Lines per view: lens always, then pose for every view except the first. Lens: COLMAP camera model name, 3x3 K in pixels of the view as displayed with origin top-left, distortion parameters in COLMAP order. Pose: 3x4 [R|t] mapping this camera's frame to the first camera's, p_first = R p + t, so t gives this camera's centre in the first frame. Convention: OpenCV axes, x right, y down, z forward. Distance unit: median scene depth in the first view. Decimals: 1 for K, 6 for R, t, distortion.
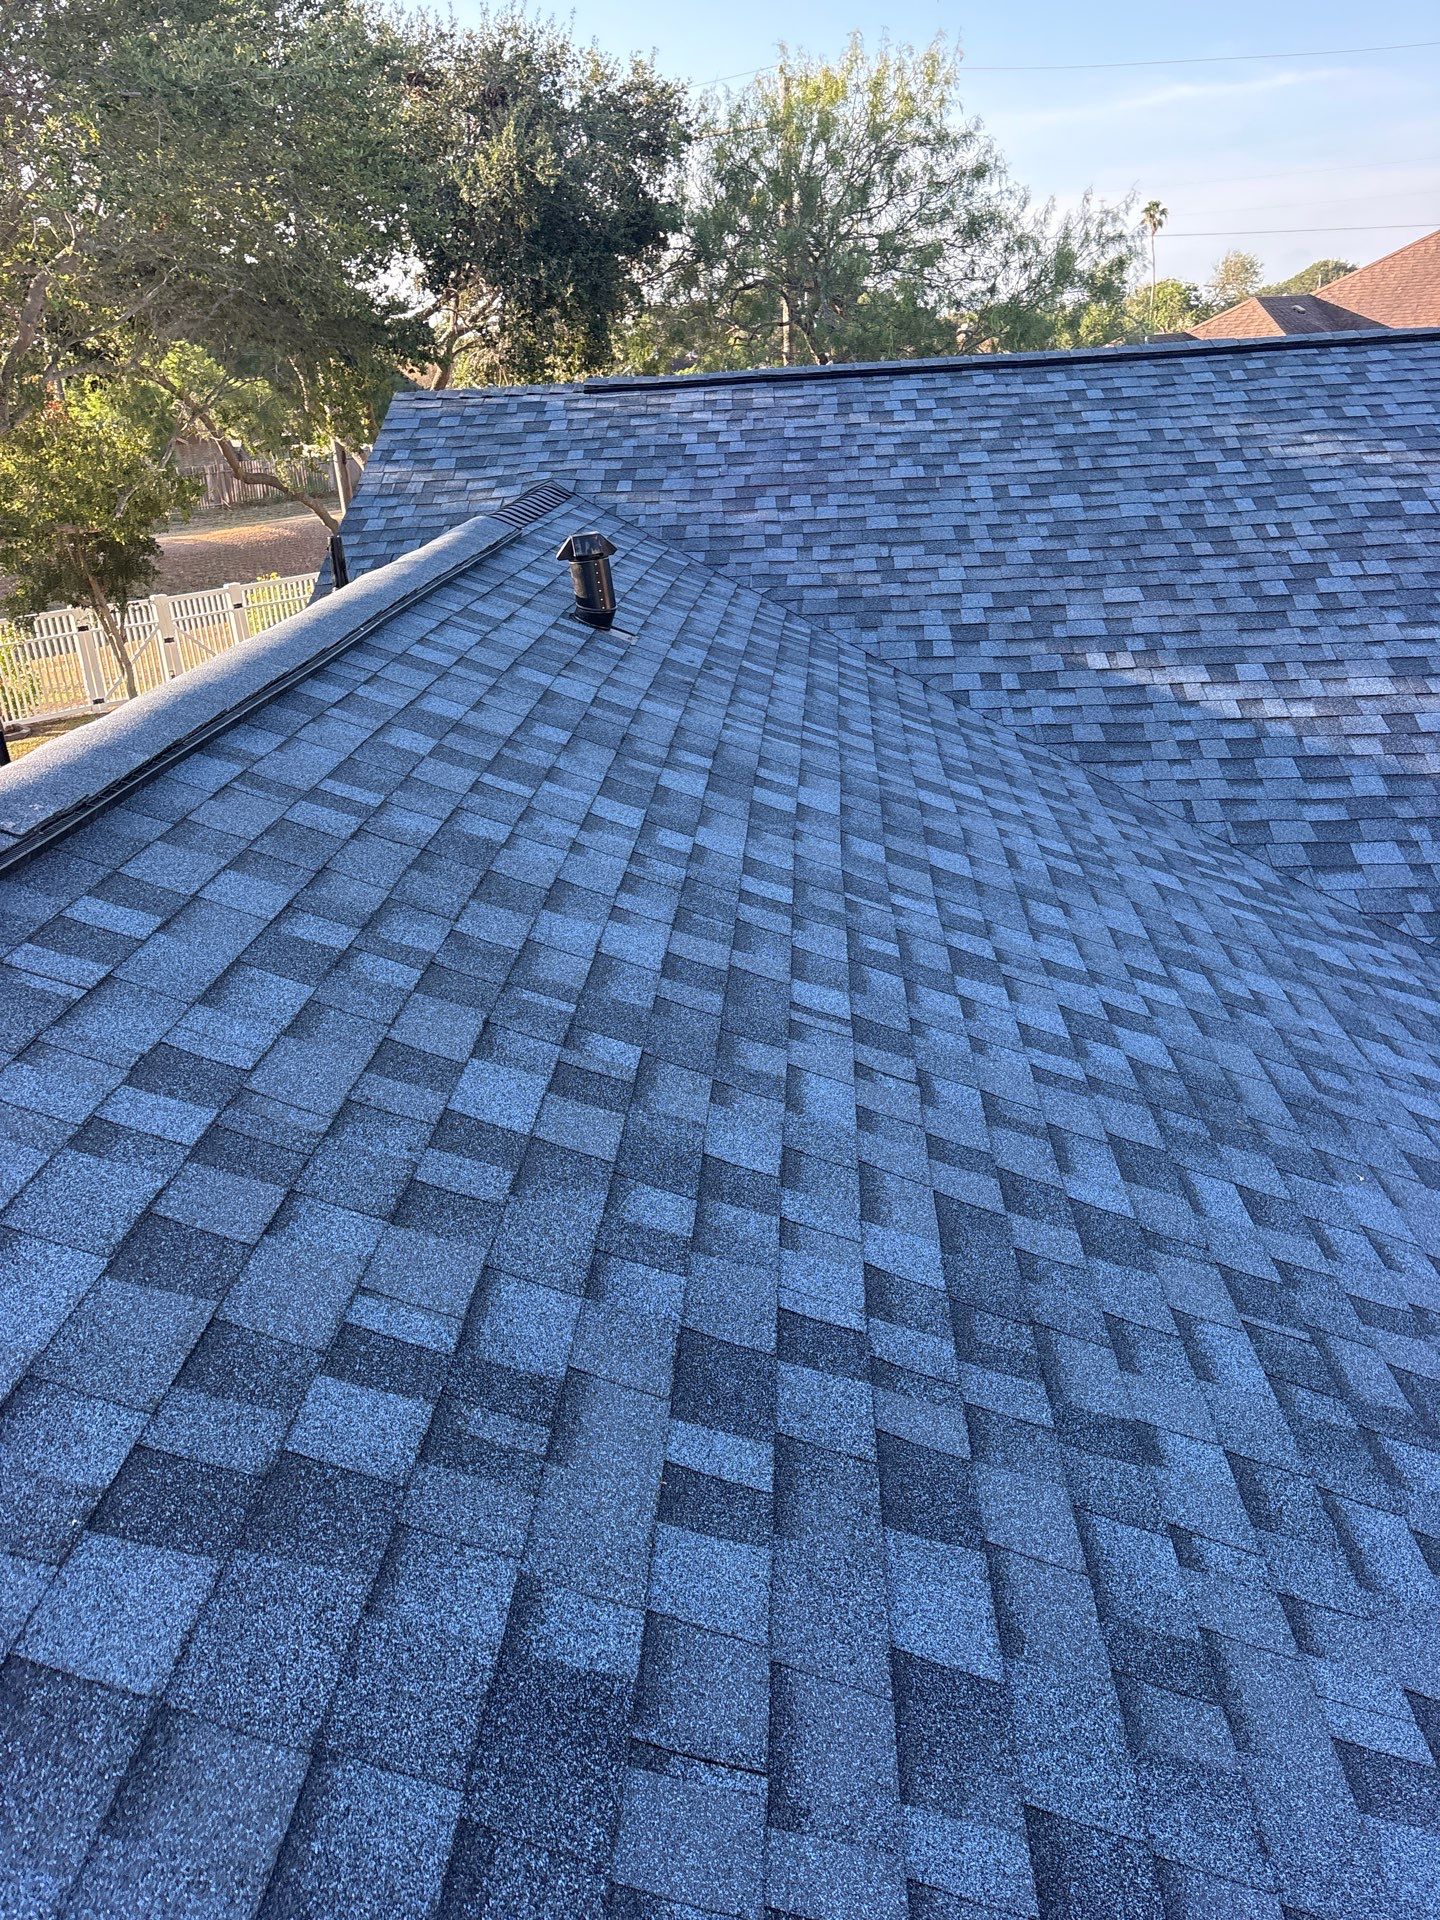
lens RADIAL K [[1383.5, 0, 712.5], [0, 1383.5, 981.5], [0, 0, 1]] dist [-0.002193, 0.007352]
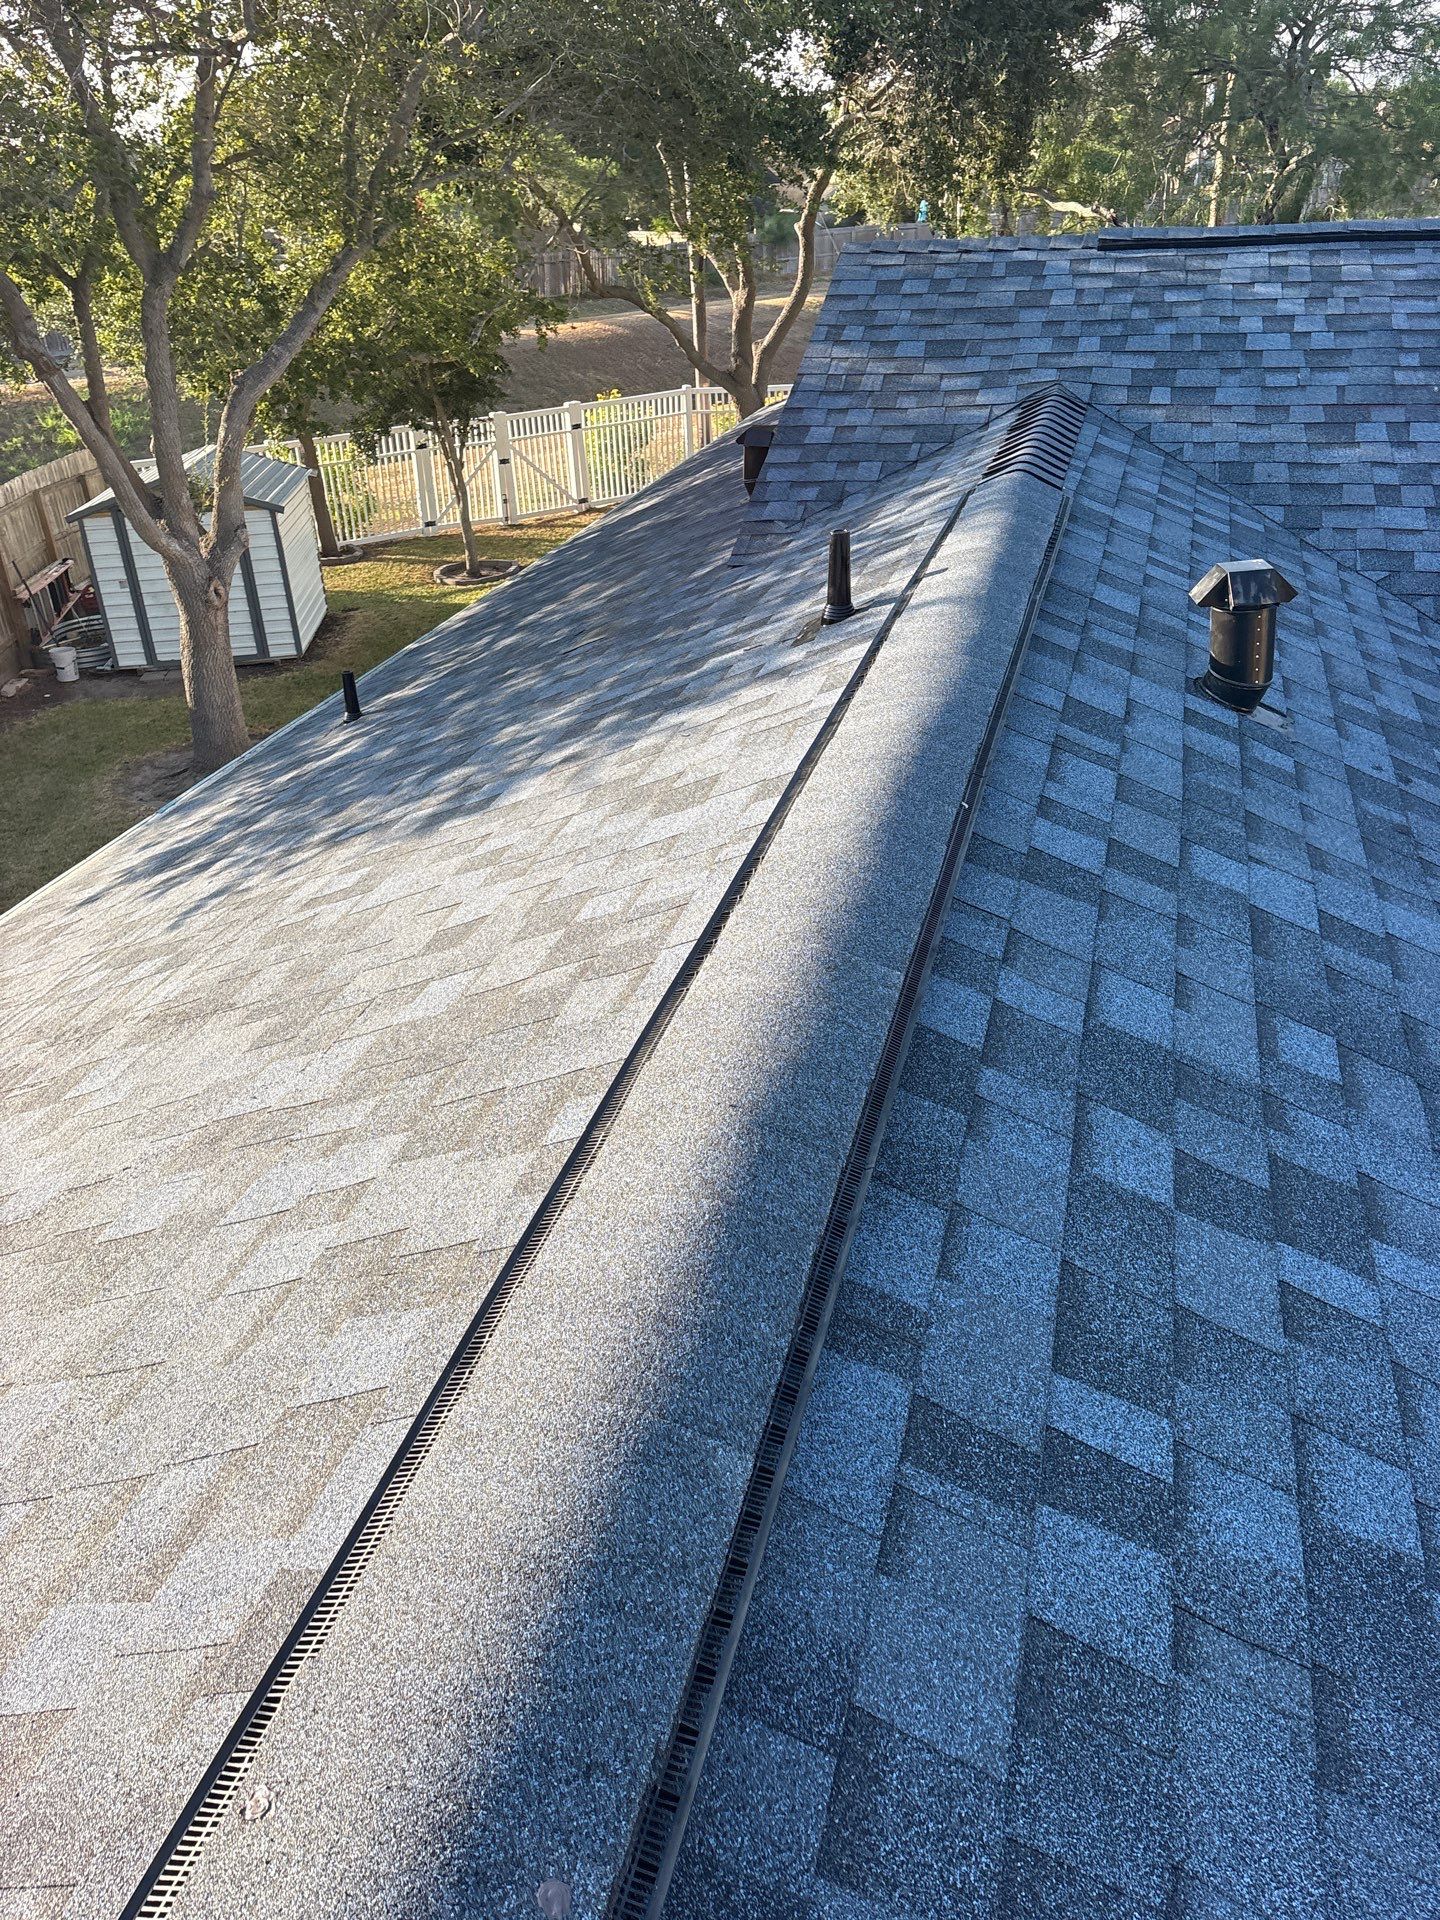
lens RADIAL K [[1420.4, 0, 720.0], [0, 1420.4, 960.0], [0, 0, 1]] dist [0.054502, -0.056974]
pose [[0.975369, 0.118422, -0.186096, -0.107725], [-0.100165, 0.989452, 0.104650, -0.110722], [0.196526, -0.083432, 0.976942, 0.173305]]
